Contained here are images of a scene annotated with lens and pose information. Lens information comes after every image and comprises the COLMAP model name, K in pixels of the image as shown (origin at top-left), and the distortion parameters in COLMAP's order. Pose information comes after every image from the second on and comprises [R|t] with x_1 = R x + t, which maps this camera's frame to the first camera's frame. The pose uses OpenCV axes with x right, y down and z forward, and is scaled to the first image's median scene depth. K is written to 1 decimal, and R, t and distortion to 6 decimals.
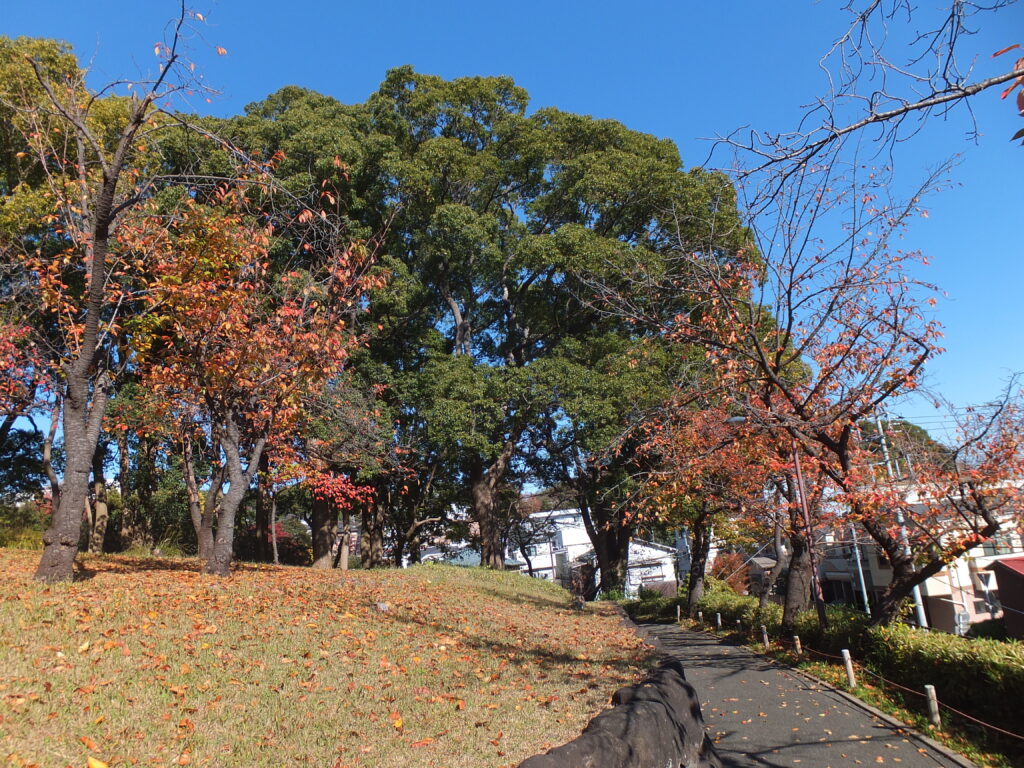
lens RADIAL K [[663.2, 0, 512.0], [0, 663.2, 384.0], [0, 0, 1]] dist [-0.006222, -0.000911]
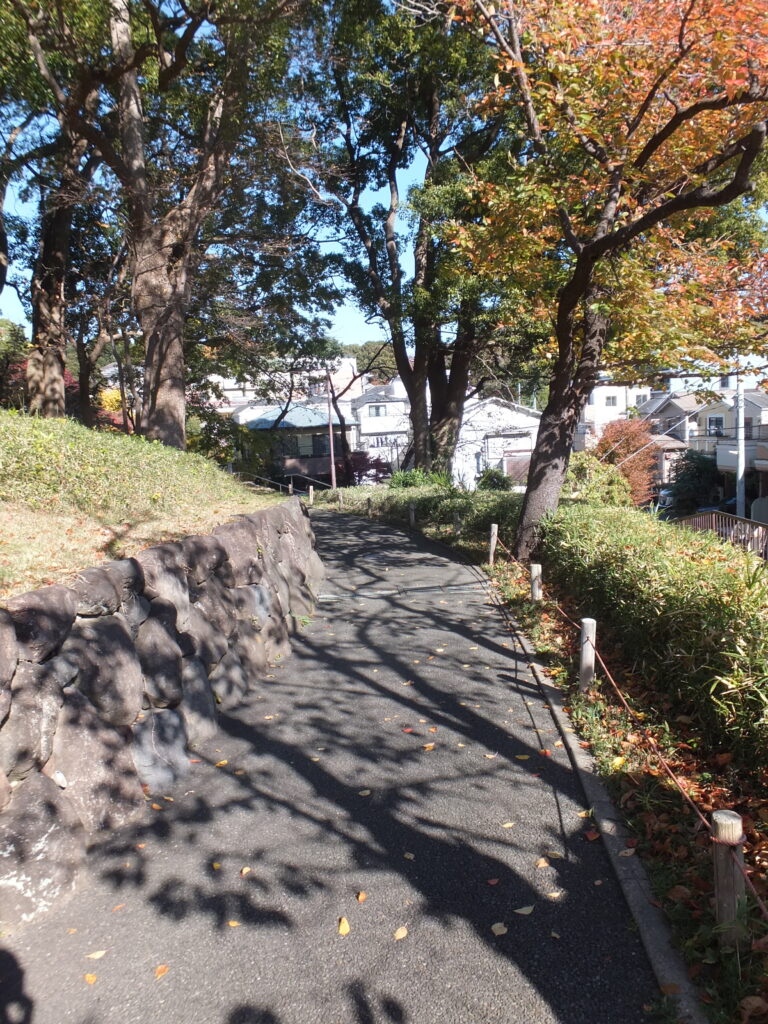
lens RADIAL K [[663.2, 0, 384.0], [0, 663.2, 512.0], [0, 0, 1]] dist [-0.006222, -0.000911]
pose [[0.997837, 0.062859, -0.019259, 0.122174], [-0.050864, 0.923737, 0.379636, 0.115064], [0.041654, -0.377835, 0.924935, 0.402539]]
